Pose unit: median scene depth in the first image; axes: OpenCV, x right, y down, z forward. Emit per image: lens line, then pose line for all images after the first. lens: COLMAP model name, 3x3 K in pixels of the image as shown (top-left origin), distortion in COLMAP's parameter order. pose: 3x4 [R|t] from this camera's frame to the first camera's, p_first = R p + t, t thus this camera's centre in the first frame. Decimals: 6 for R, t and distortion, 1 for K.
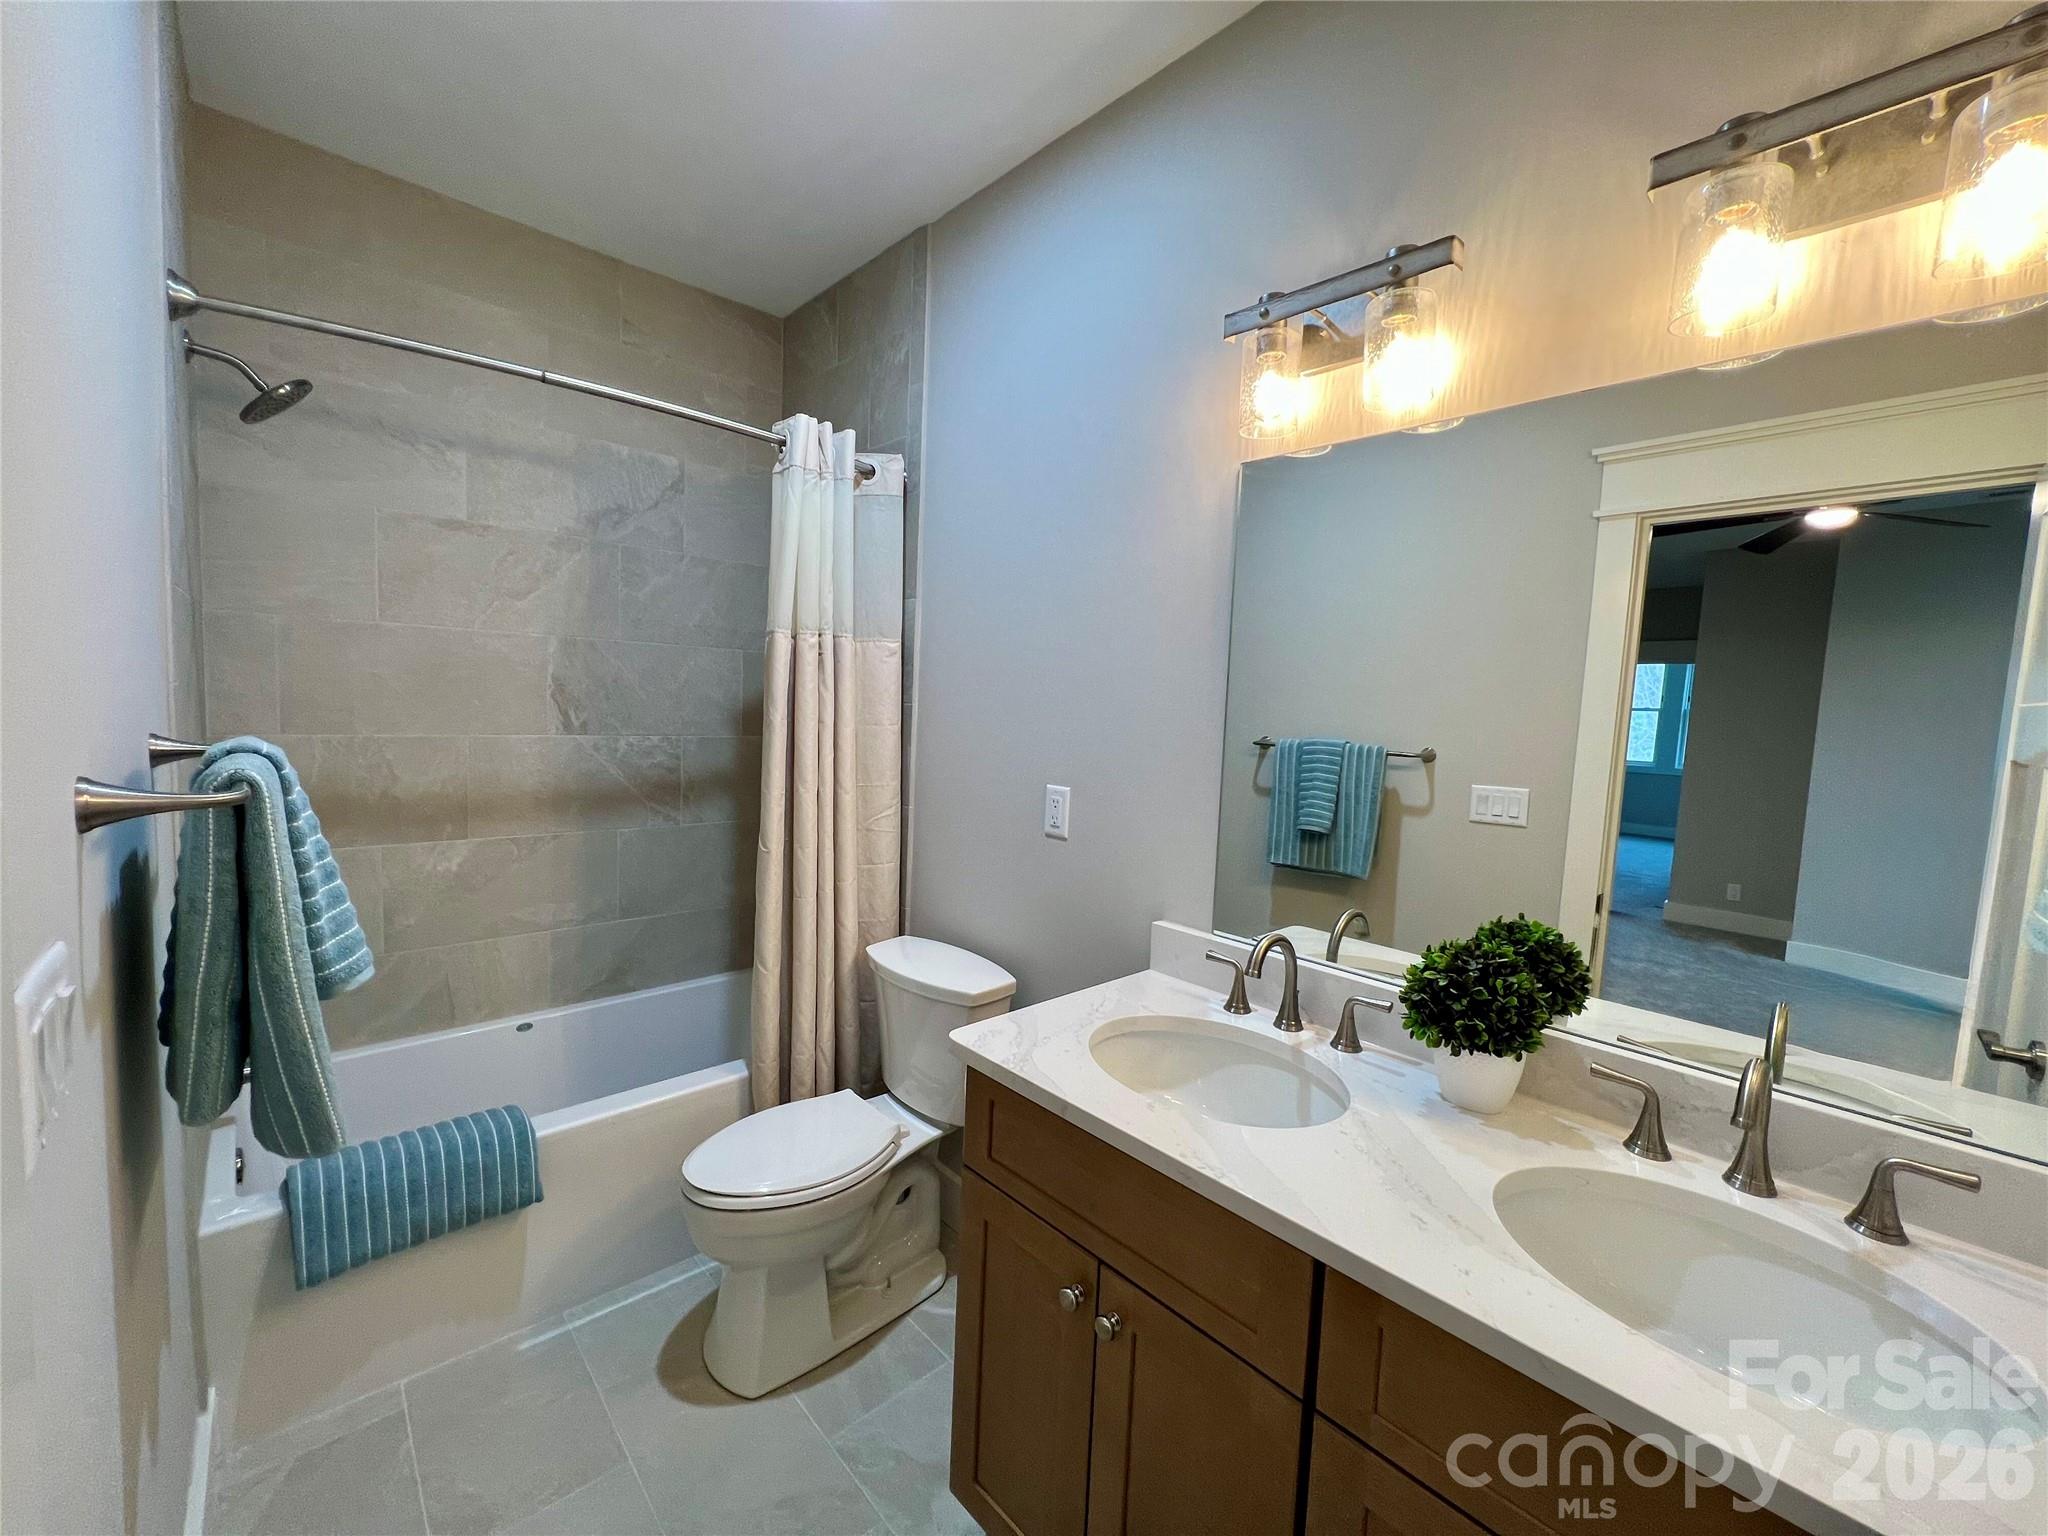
lens RADIAL K [[818.1, 0, 1020.9], [0, 818.1, 767.8], [0, 0, 1]] dist [-0.001990, 0.000461]
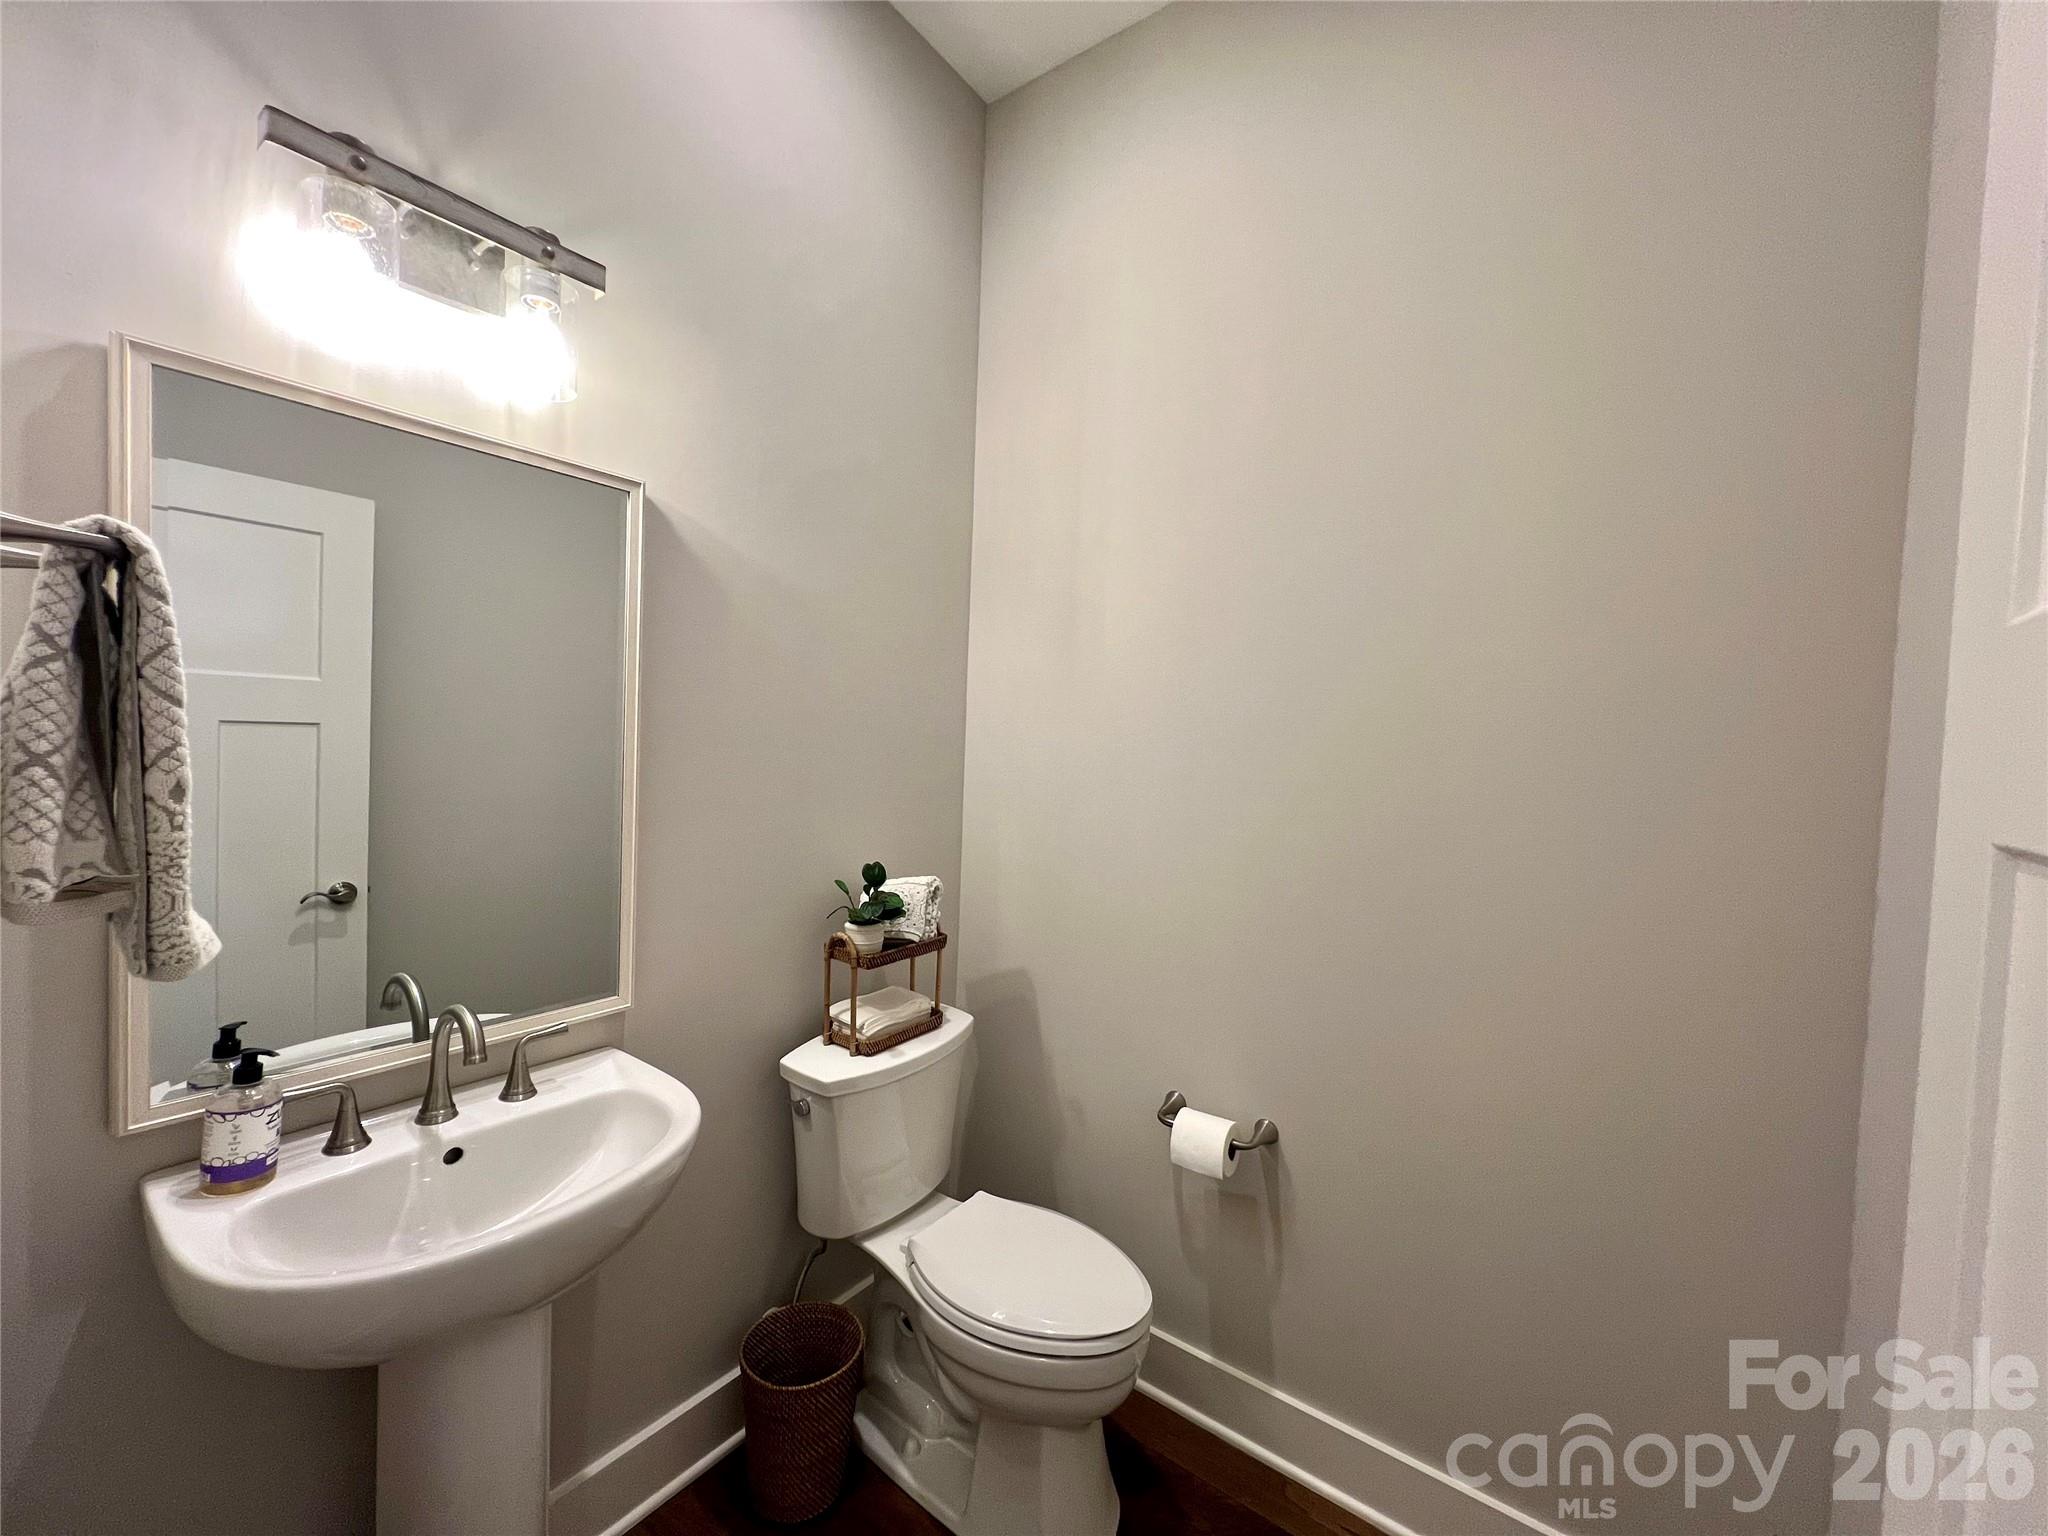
lens RADIAL K [[818.1, 0, 1020.9], [0, 818.1, 767.8], [0, 0, 1]] dist [-0.001990, 0.000461]
pose [[-0.179097, -0.075283, 0.980947, -0.379344], [0.042724, 0.995532, 0.084203, -0.033024], [-0.982903, 0.056991, -0.175081, 0.378570]]
